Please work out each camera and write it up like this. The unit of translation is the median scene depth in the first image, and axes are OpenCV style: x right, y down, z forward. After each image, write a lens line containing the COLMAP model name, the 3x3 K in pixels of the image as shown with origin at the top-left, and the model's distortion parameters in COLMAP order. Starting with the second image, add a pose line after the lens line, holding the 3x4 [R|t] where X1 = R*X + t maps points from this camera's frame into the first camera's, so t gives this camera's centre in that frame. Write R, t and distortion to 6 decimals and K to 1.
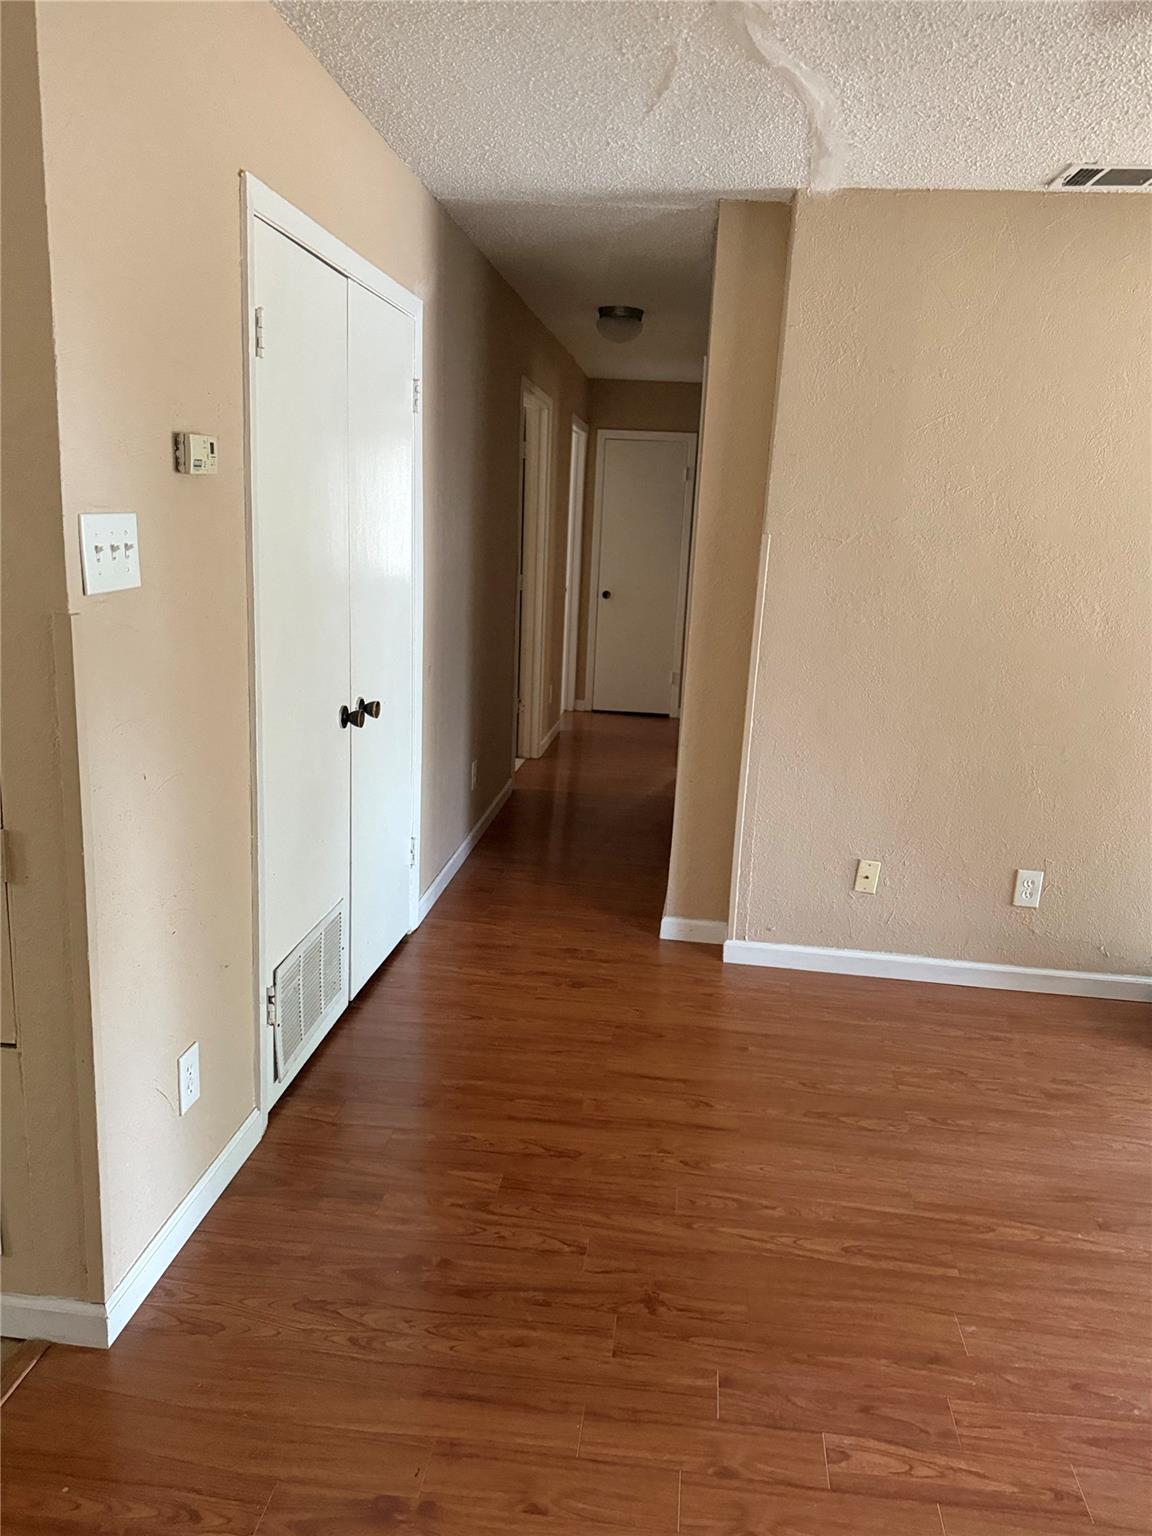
lens RADIAL K [[1096.9, 0, 577.4], [0, 1096.9, 761.1], [0, 0, 1]] dist [-0.005236, 0.001974]
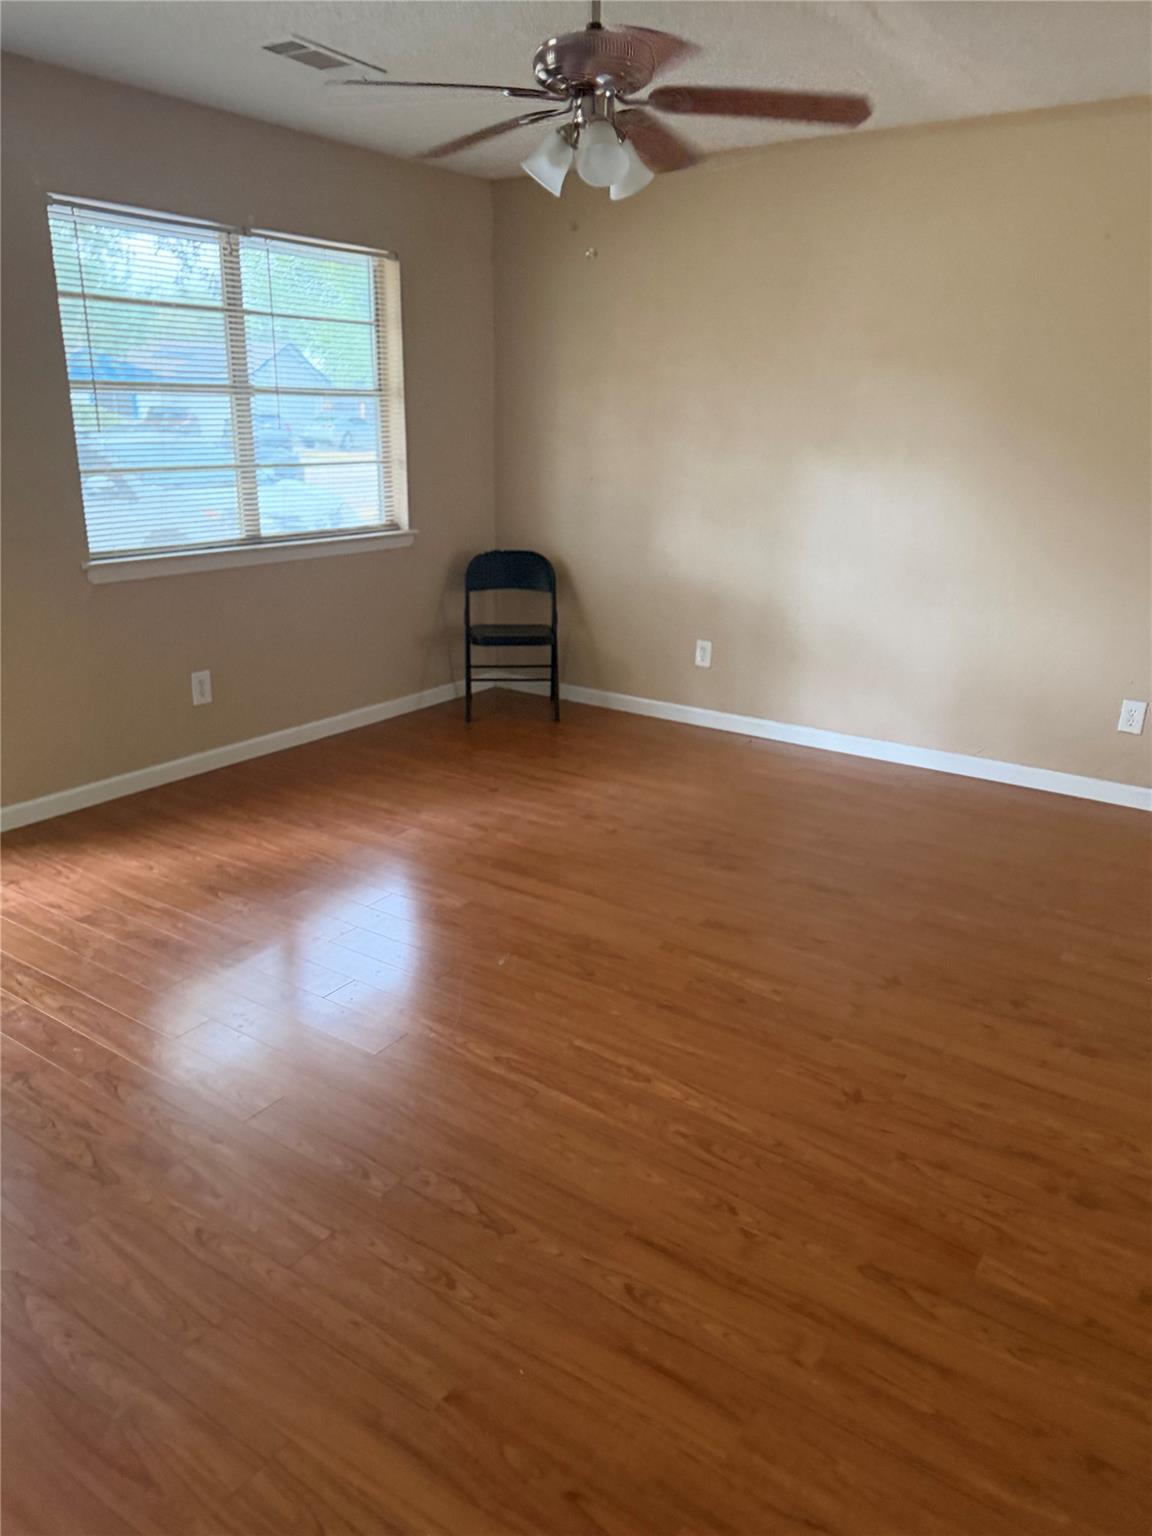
lens RADIAL K [[1096.9, 0, 577.4], [0, 1096.9, 761.1], [0, 0, 1]] dist [-0.005236, 0.001974]
pose [[-0.880020, -0.209092, 0.426433, -0.078218], [0.048682, 0.853433, 0.518925, -0.349415], [-0.472435, 0.477424, -0.740859, 1.575728]]
